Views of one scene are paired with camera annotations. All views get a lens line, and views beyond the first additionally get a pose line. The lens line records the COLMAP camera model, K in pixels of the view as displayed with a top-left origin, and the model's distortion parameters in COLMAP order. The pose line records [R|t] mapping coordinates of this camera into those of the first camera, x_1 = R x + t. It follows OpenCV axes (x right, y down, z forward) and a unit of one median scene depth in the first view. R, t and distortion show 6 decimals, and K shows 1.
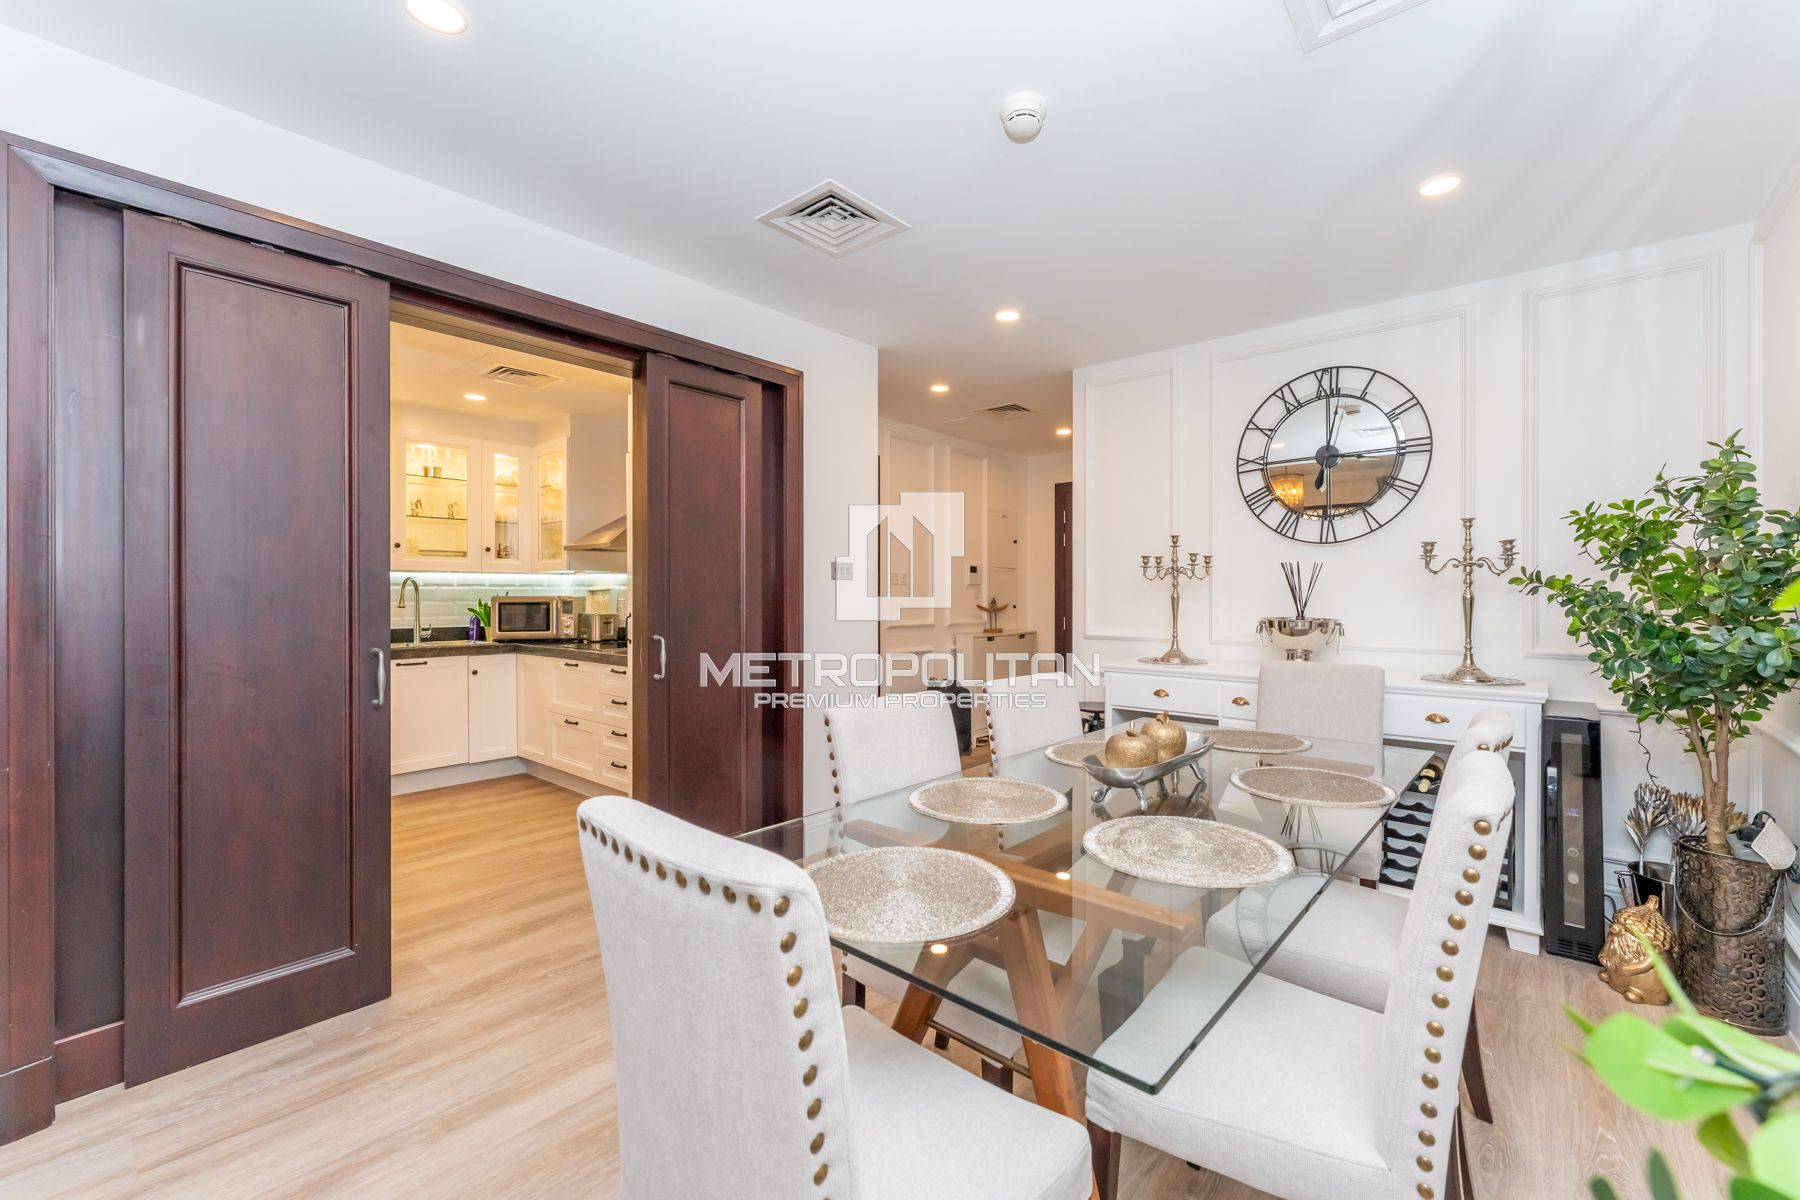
lens RADIAL K [[760.2, 0, 922.4], [0, 760.2, 588.1], [0, 0, 1]] dist [0.001825, 0.000125]
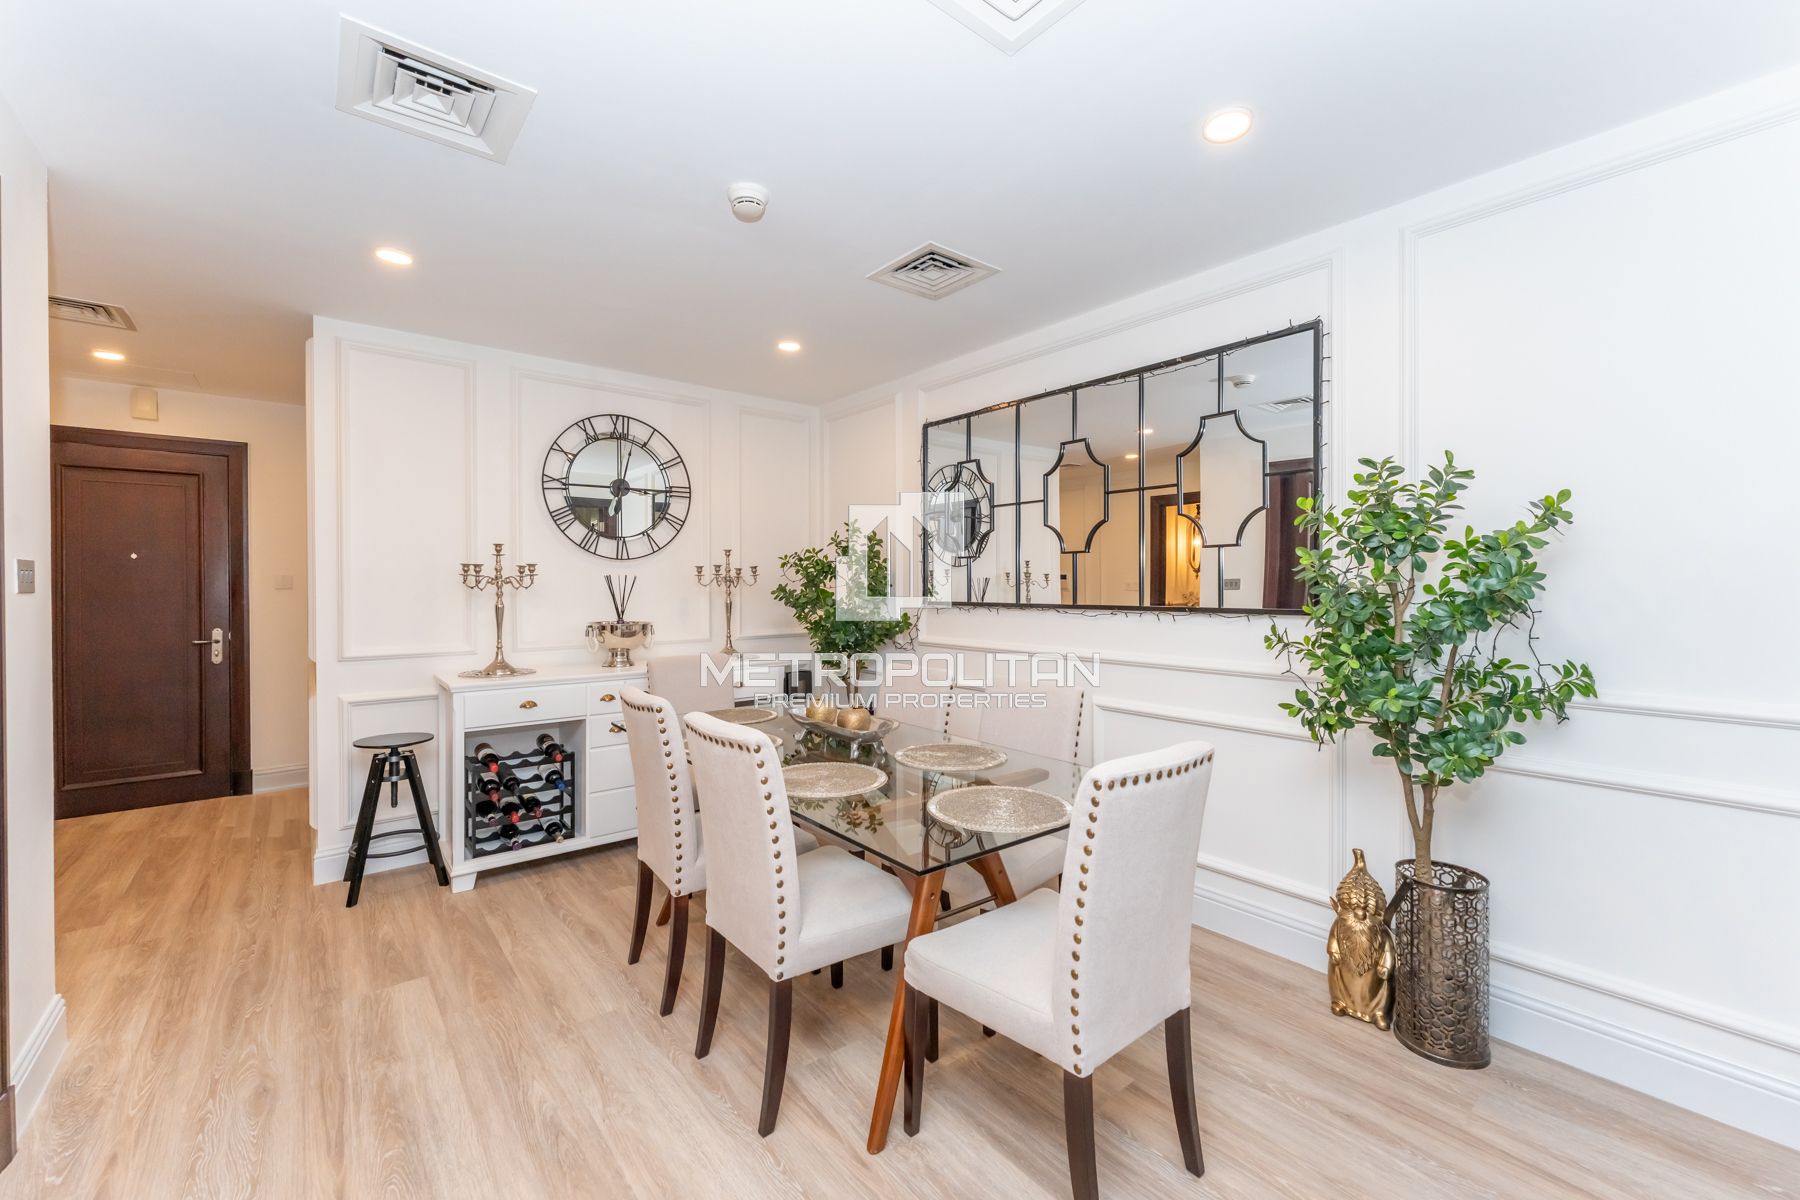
lens RADIAL K [[724.7, 0, 893.8], [0, 724.7, 591.9], [0, 0, 1]] dist [0.000103, 0.000029]
pose [[0.165074, -0.003730, 0.986274, -0.535868], [0.006435, 0.999976, 0.002705, -0.007644], [-0.986260, 0.005900, 0.165094, 0.381157]]
